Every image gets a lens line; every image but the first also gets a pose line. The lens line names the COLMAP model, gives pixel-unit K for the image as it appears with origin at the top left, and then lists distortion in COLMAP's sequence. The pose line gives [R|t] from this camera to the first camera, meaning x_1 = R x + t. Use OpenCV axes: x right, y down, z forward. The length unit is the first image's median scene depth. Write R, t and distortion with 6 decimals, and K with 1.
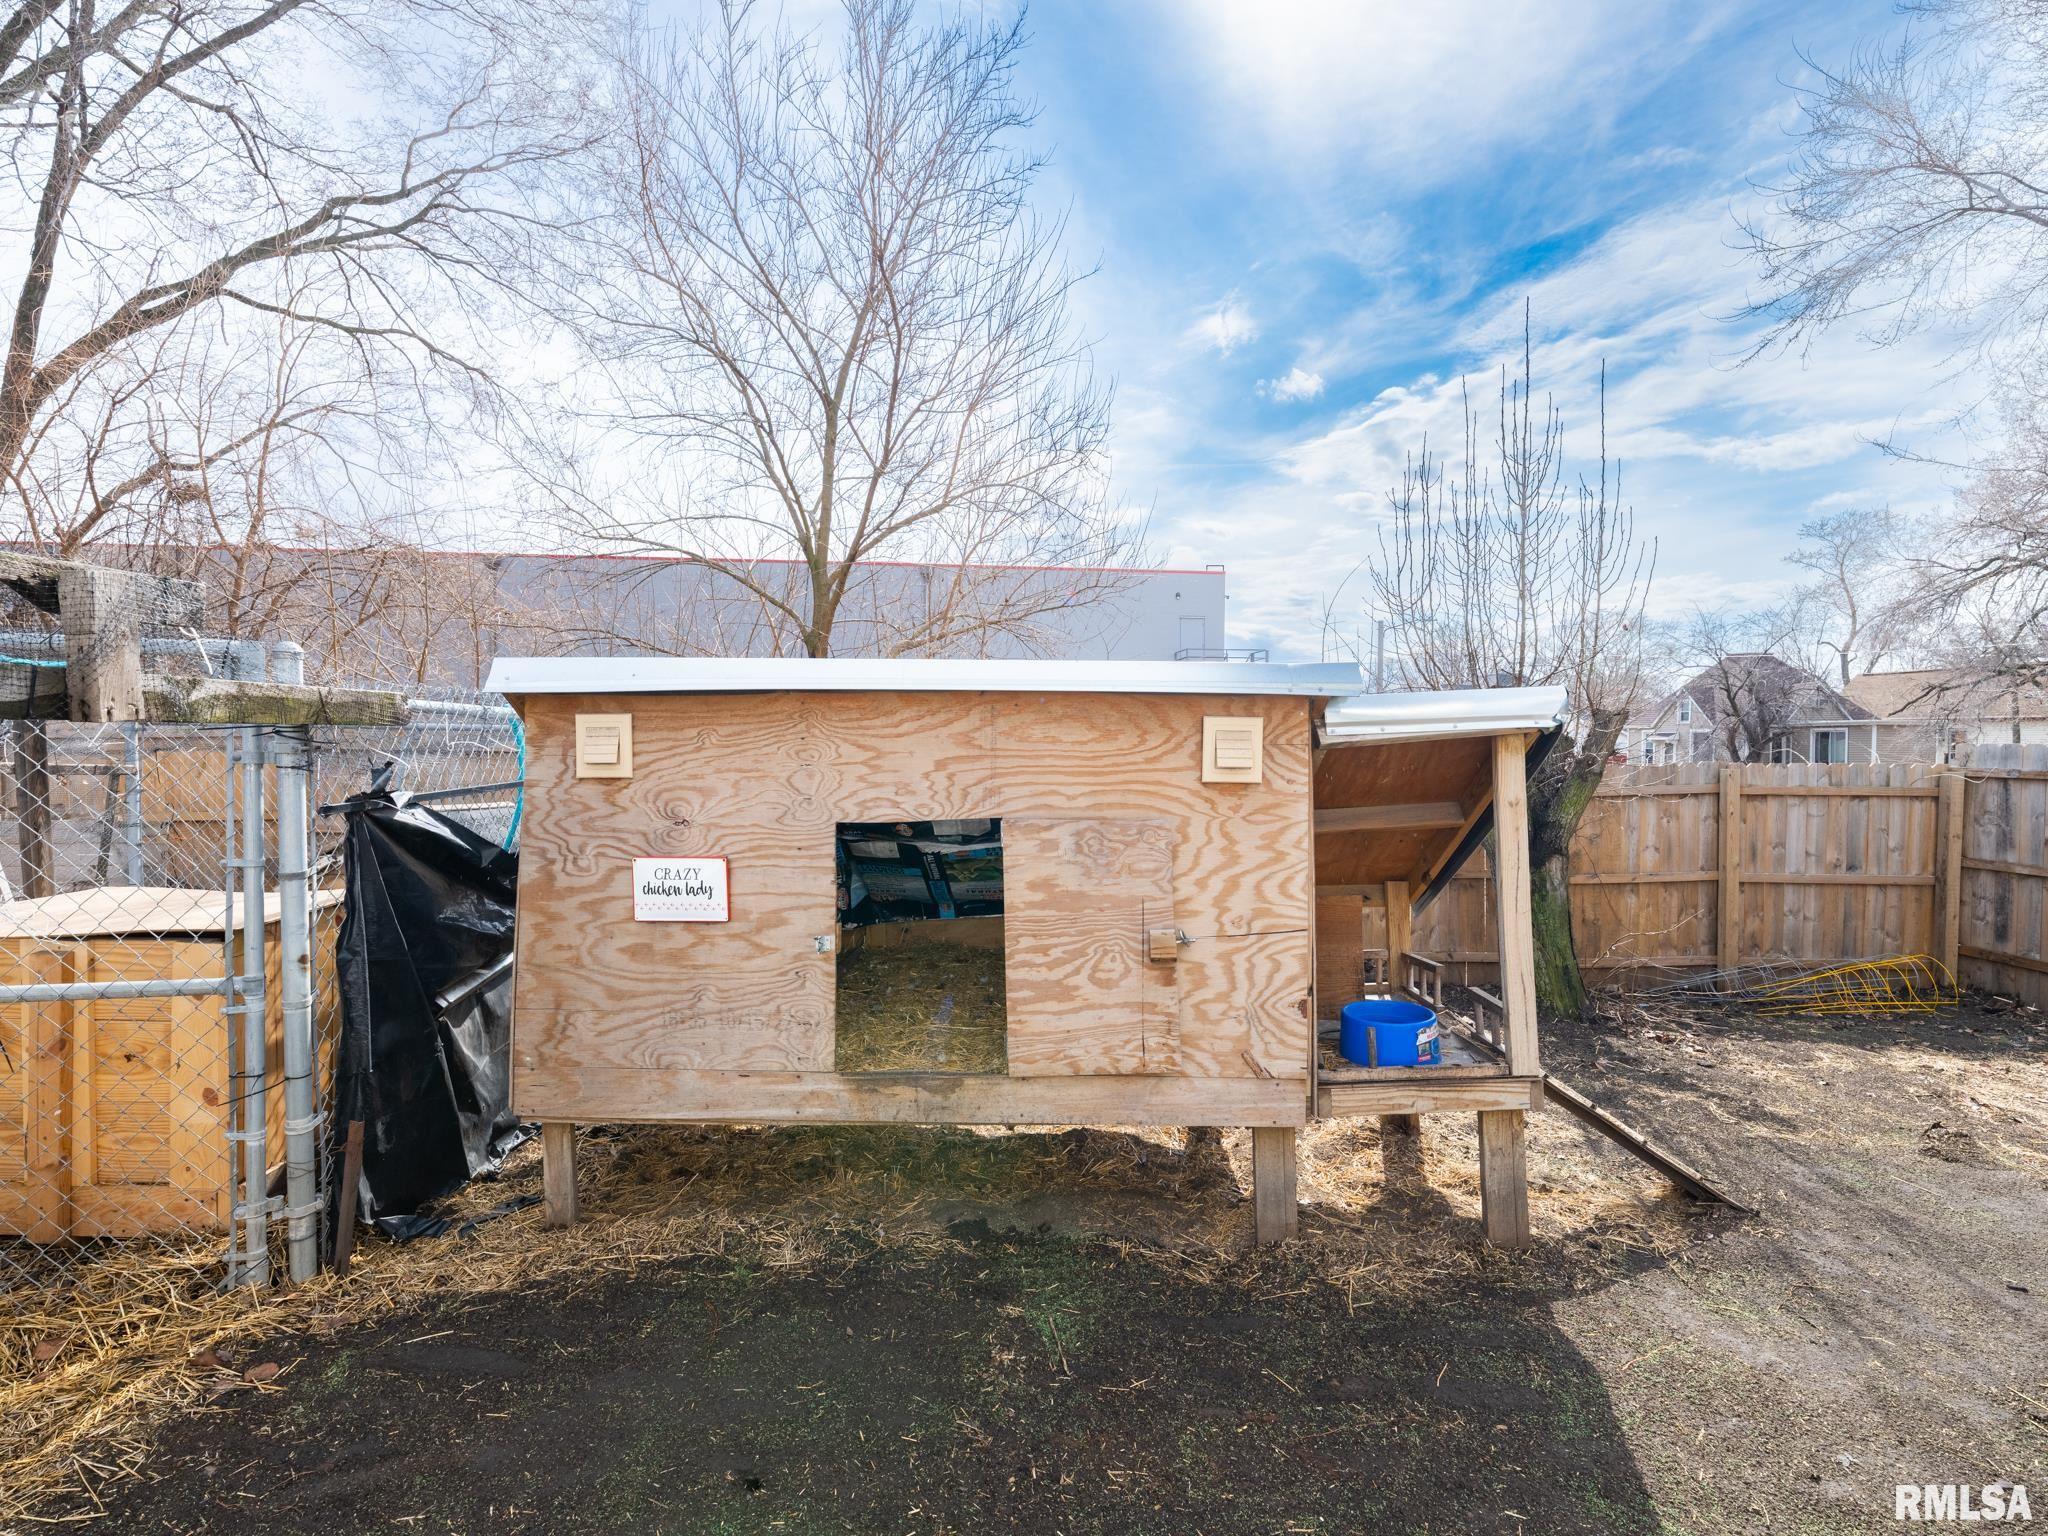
lens RADIAL K [[926.9, 0, 1024.0], [0, 926.9, 768.0], [0, 0, 1]] dist [-0.004811, 0.000520]
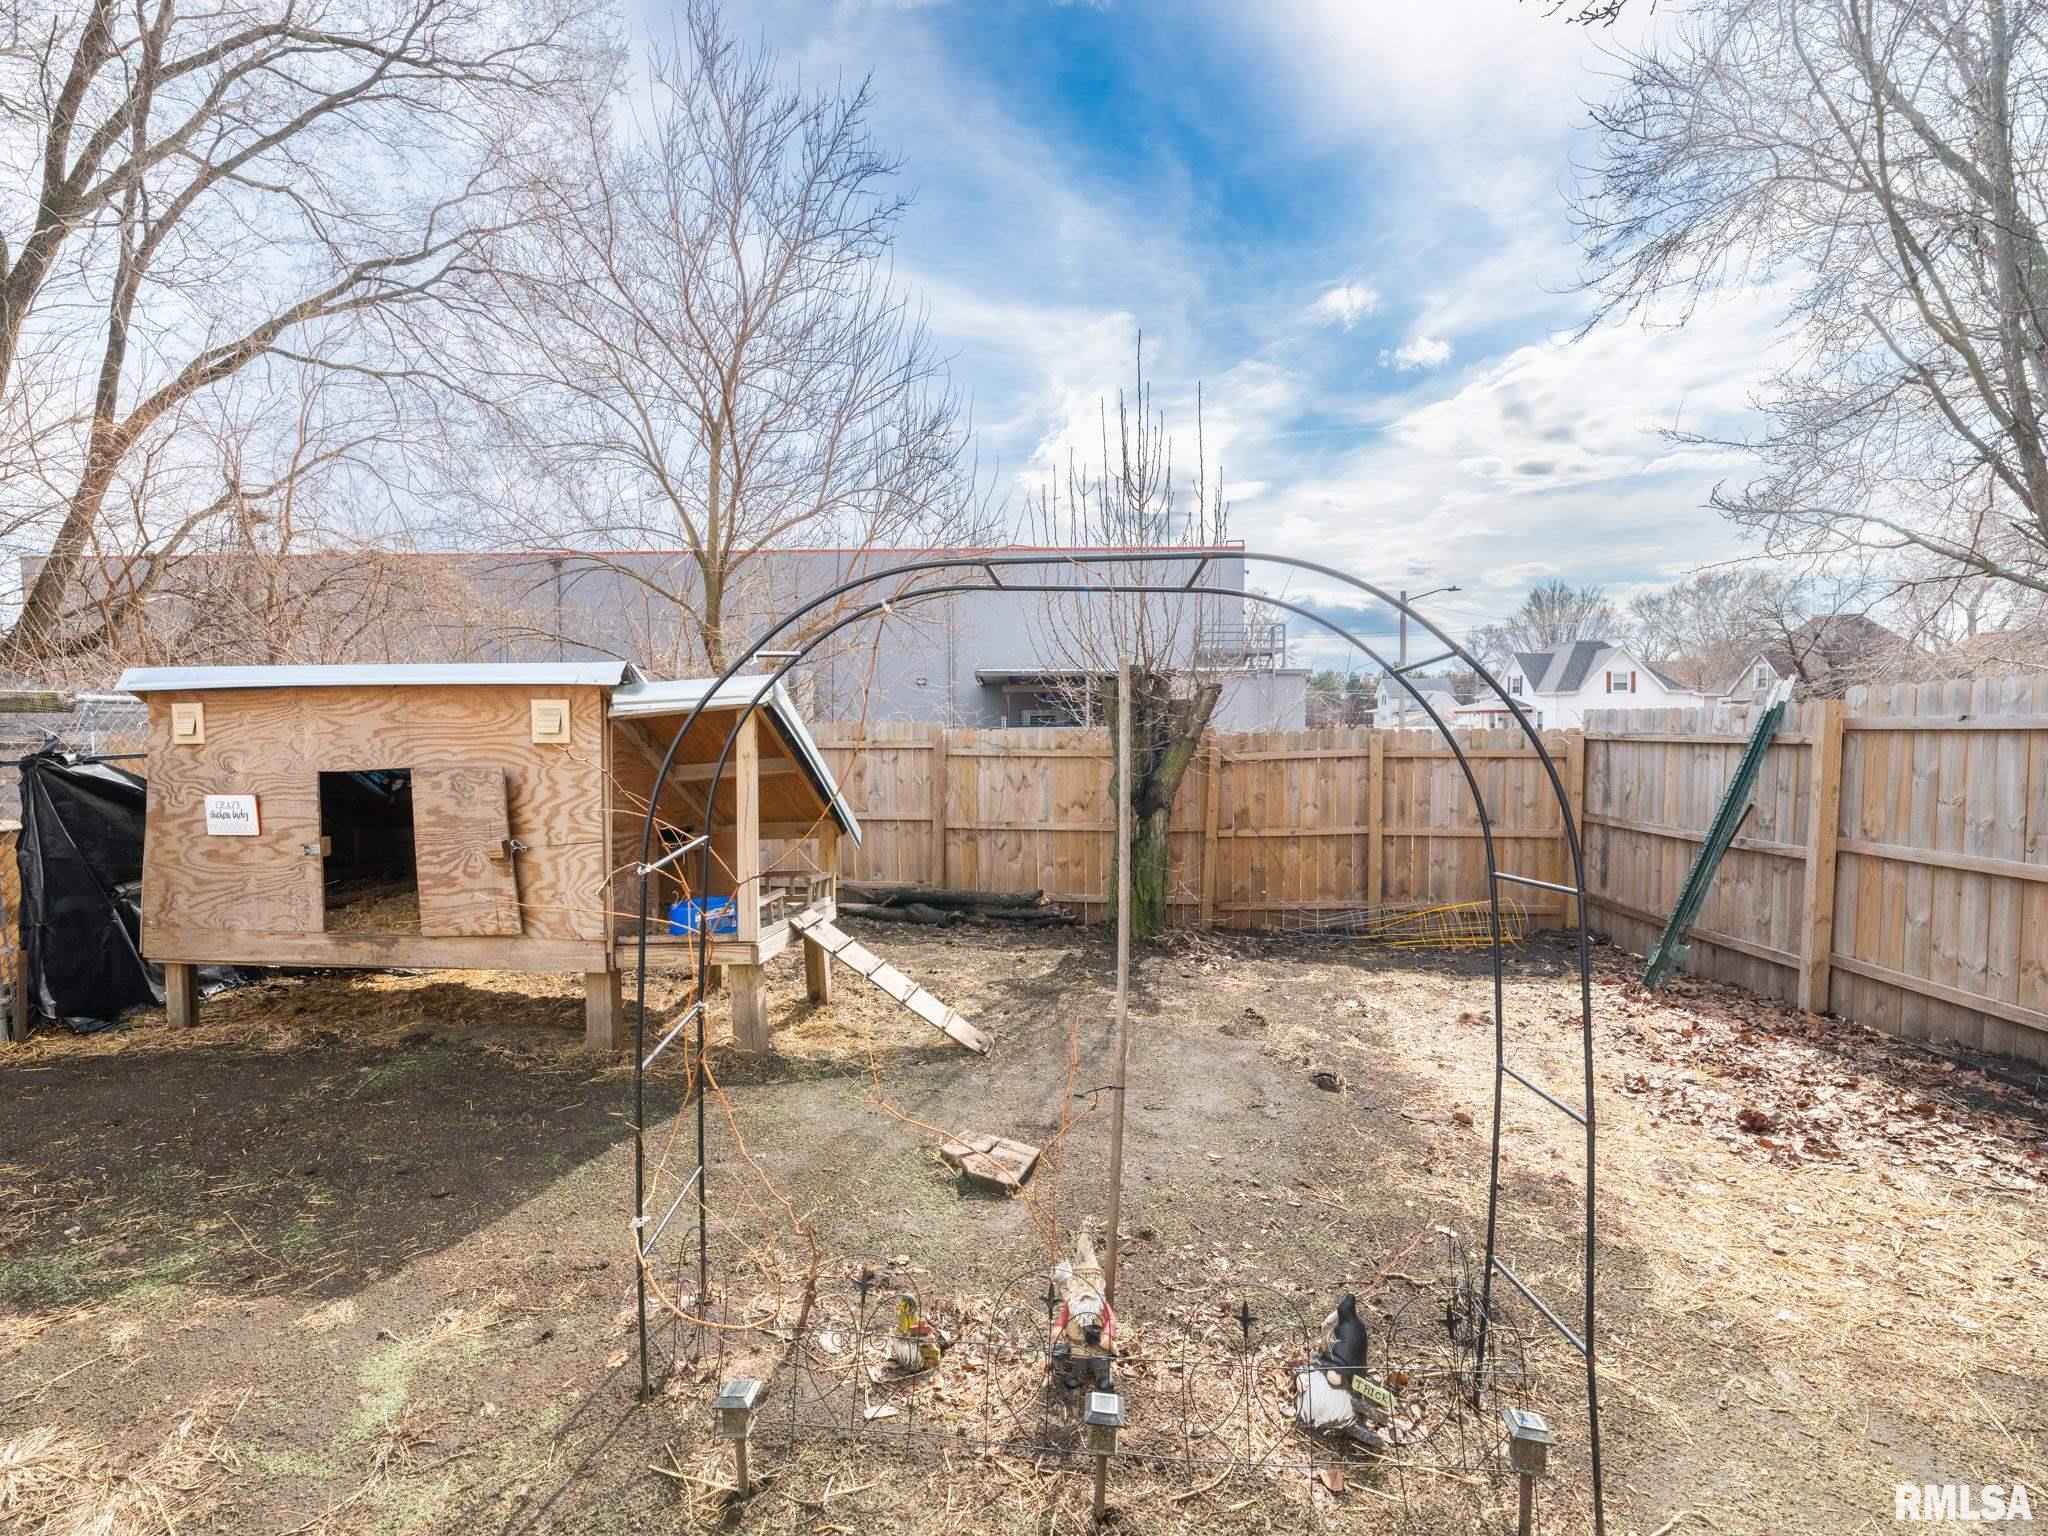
lens RADIAL K [[924.5, 0, 1067.4], [0, 924.5, 765.5], [0, 0, 1]] dist [-0.003626, 0.000370]
pose [[0.994266, -0.005606, -0.106789, 1.194317], [0.007880, 0.999751, 0.020879, 0.026372], [0.106645, -0.021600, 0.994062, -0.394538]]
